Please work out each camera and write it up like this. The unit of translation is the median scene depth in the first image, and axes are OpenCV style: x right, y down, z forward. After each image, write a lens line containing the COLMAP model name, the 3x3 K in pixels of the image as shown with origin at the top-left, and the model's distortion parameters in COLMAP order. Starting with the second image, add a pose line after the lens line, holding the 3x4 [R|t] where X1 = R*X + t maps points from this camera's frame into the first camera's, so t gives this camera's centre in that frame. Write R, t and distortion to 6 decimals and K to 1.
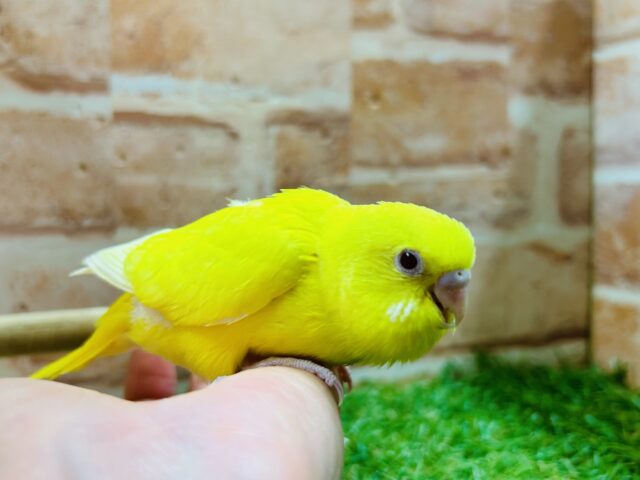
lens RADIAL K [[620.5, 0, 320.0], [0, 620.5, 240.0], [0, 0, 1]] dist [0.000003, -0.084308]
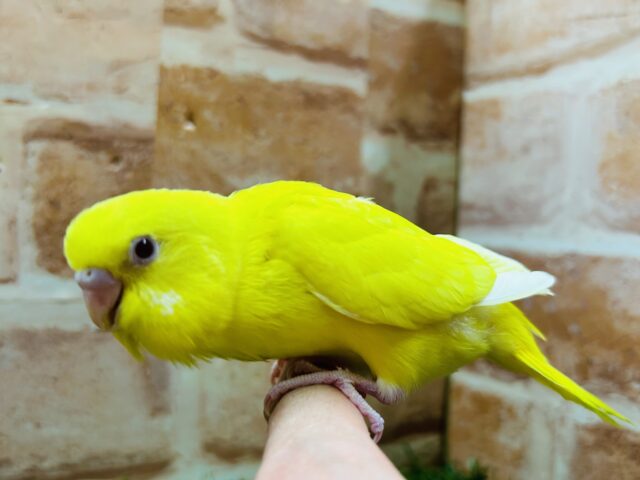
lens RADIAL K [[620.5, 0, 320.0], [0, 620.5, 240.0], [0, 0, 1]] dist [0.000003, -0.084308]
pose [[0.978176, 0.064149, 0.197628, 0.102107], [-0.052831, 0.996675, -0.062025, -0.039909], [-0.200950, 0.050230, 0.978313, 0.229576]]
